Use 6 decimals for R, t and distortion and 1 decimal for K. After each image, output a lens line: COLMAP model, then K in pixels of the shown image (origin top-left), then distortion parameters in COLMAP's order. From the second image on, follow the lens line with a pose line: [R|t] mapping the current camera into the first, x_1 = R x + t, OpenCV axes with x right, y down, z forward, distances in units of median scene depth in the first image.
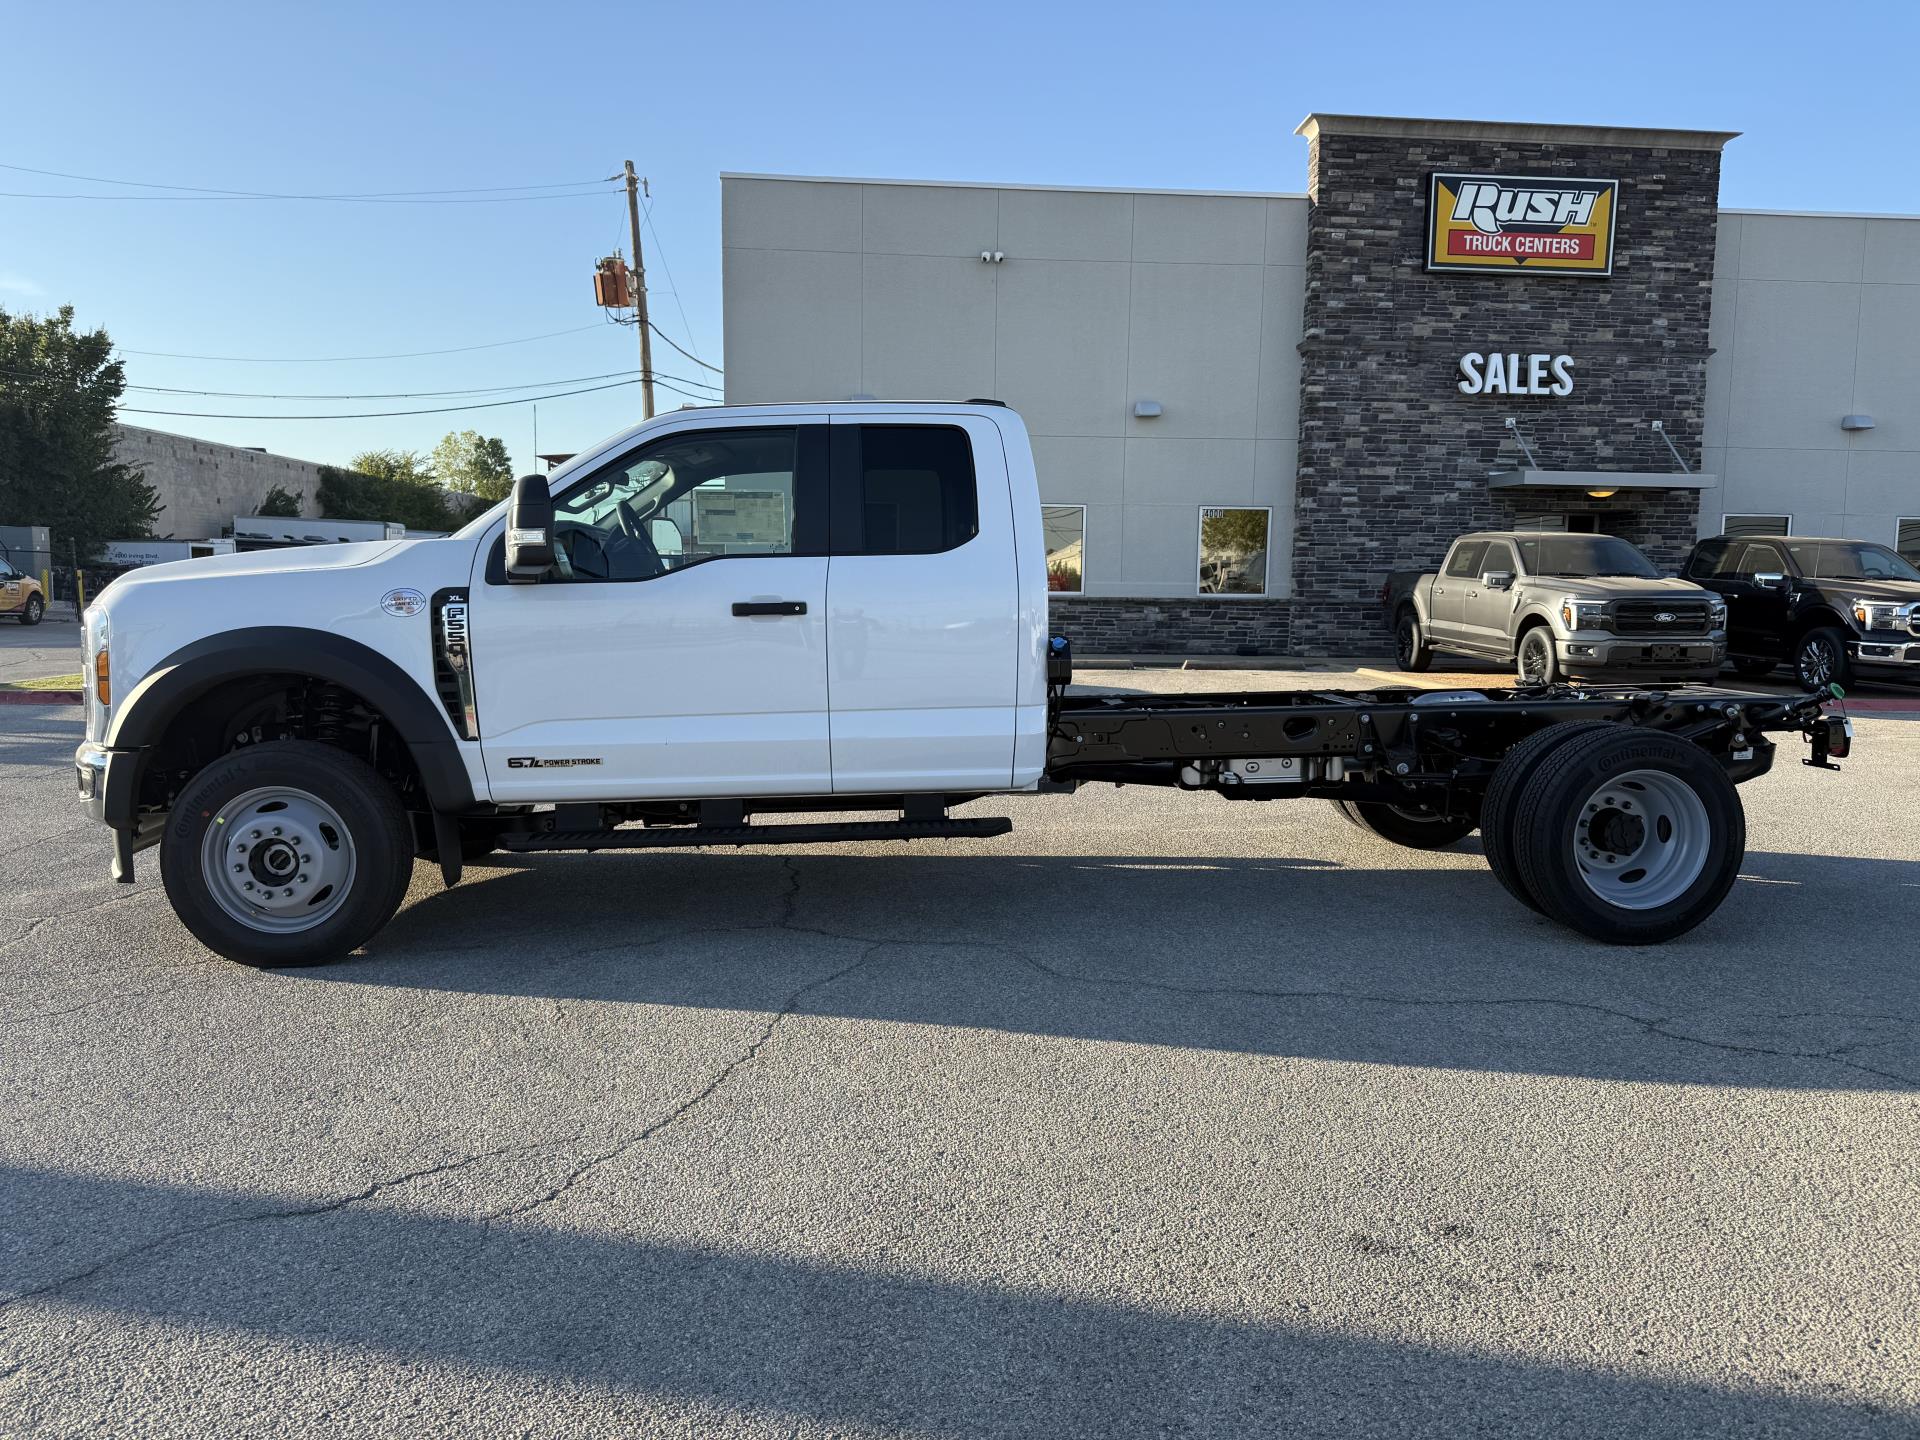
lens RADIAL K [[1361.6, 0, 947.5], [0, 1361.6, 717.5], [0, 0, 1]] dist [0.009405, -0.005930]
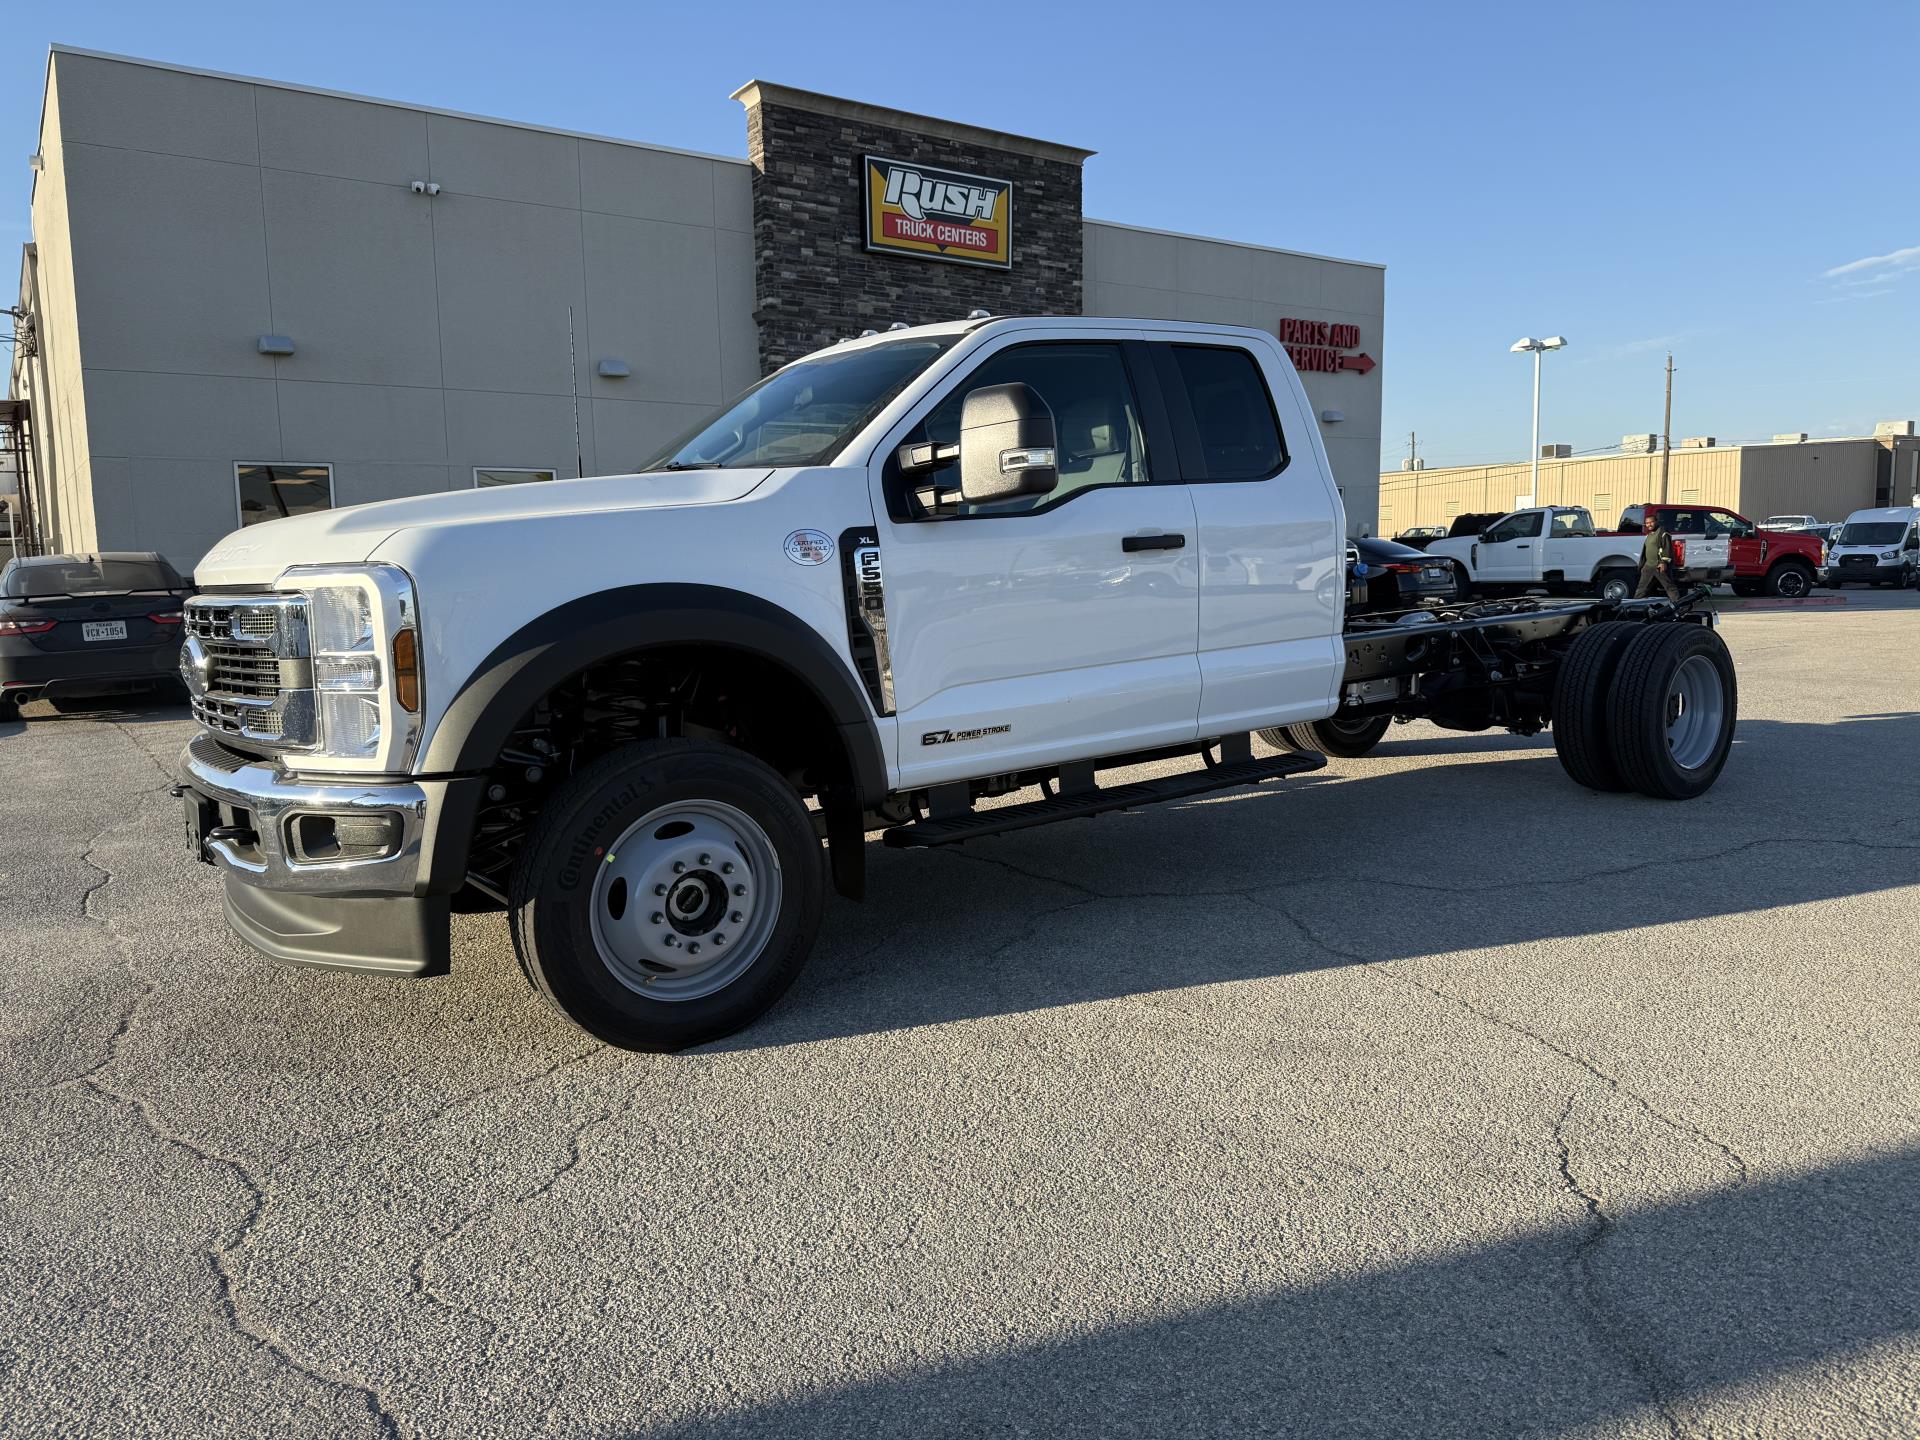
lens RADIAL K [[1374.0, 0, 959.6], [0, 1374.0, 697.5], [0, 0, 1]] dist [0.137862, -0.254696]
pose [[0.852039, -0.081426, 0.517106, -0.165178], [0.083340, 0.996329, 0.019568, -0.001513], [-0.516801, 0.026423, 0.855698, 0.062598]]
